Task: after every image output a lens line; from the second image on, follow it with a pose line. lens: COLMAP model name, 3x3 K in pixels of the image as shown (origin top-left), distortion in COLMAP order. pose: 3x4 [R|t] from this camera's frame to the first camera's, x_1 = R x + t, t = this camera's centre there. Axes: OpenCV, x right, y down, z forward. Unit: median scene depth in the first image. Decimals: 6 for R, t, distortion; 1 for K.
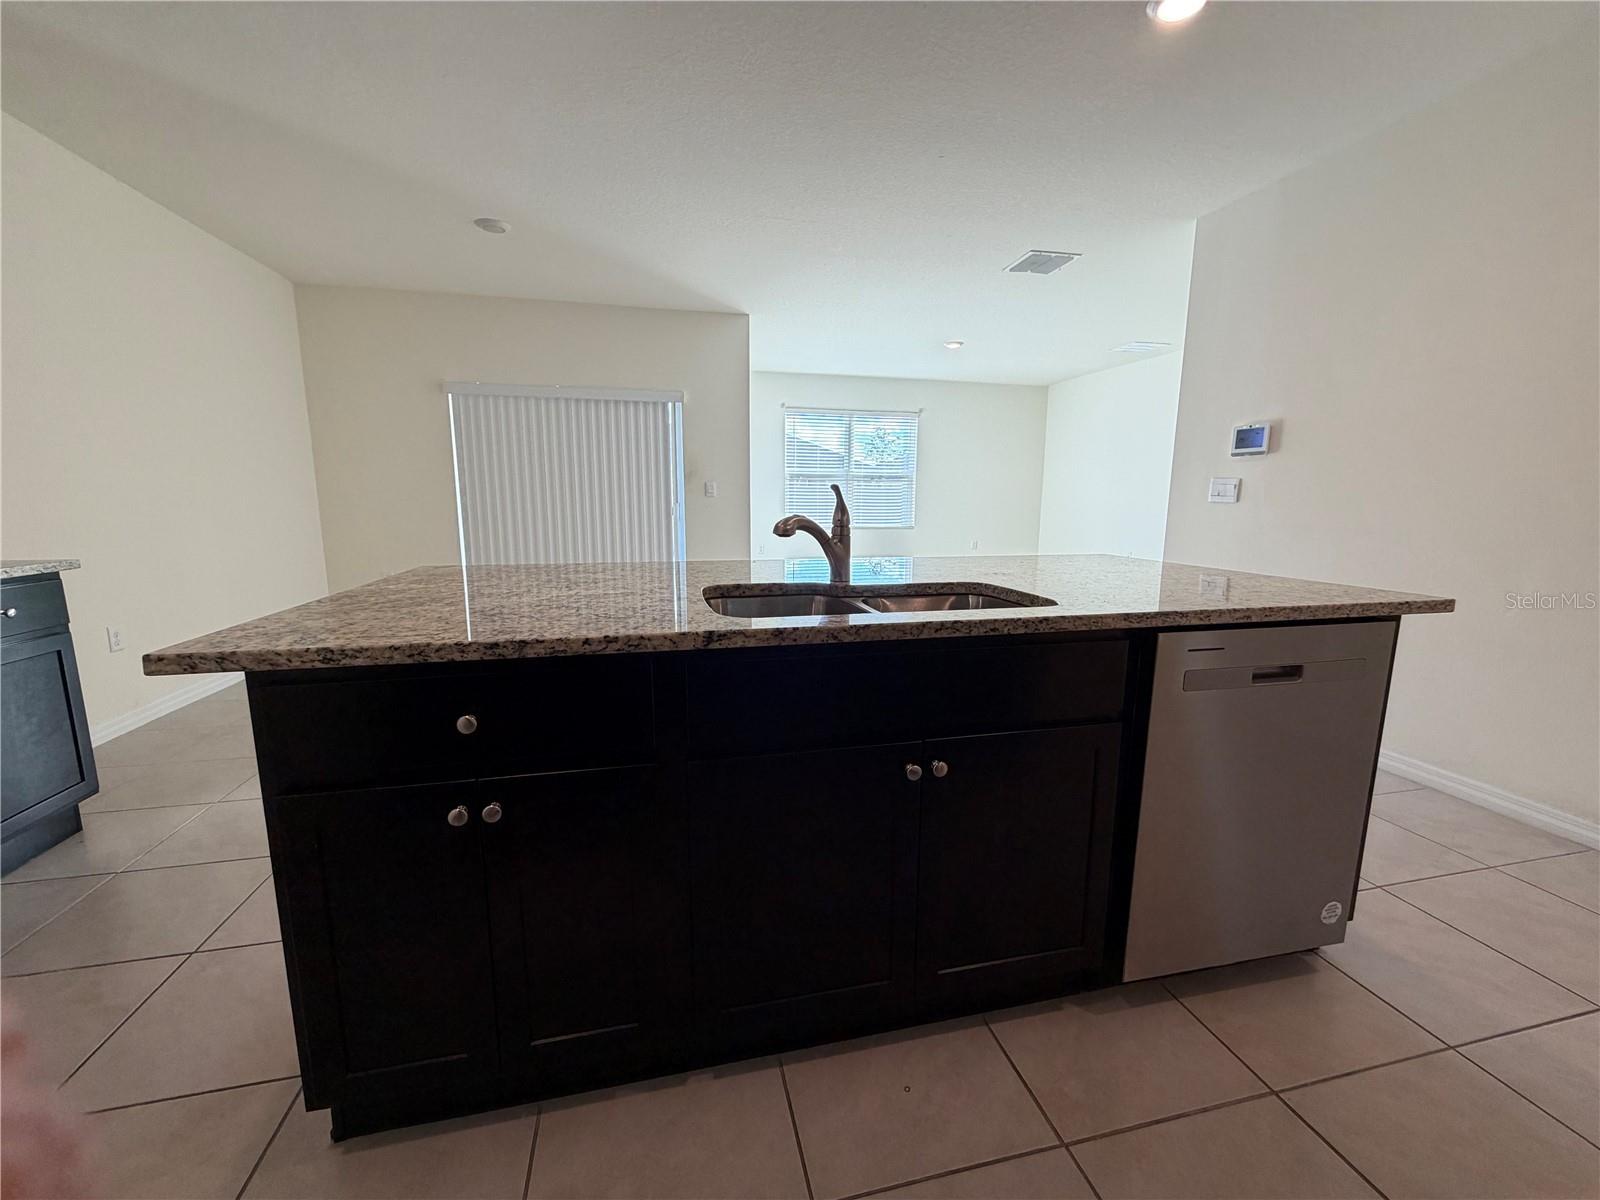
lens RADIAL K [[643.9, 0, 793.4], [0, 643.9, 600.9], [0, 0, 1]] dist [-0.011294, 0.020605]
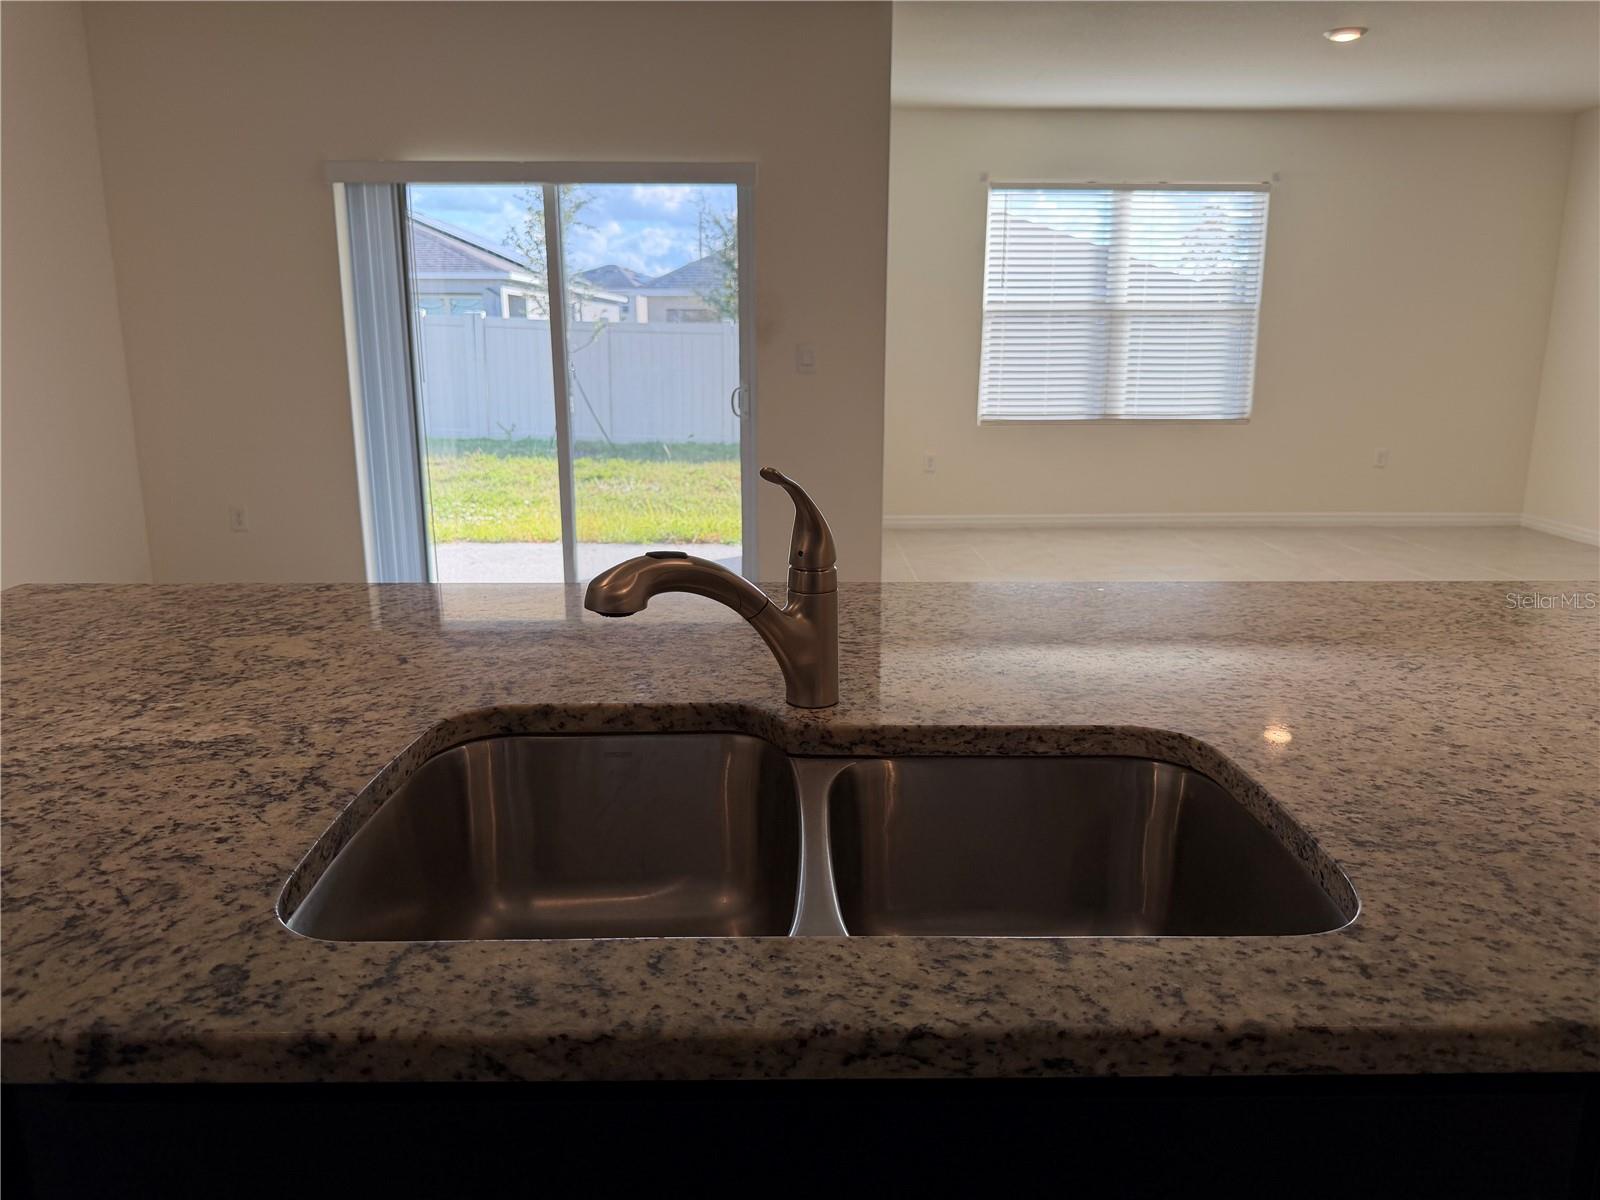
lens RADIAL K [[1157.6, 0, 800.0], [0, 1157.6, 600.0], [0, 0, 1]] dist [-0.009102, -0.006623]
pose [[0.977720, 0.043465, -0.205362, 0.211580], [-0.030388, 0.997330, 0.066409, -0.142746], [0.207700, -0.058689, 0.976430, 0.335061]]
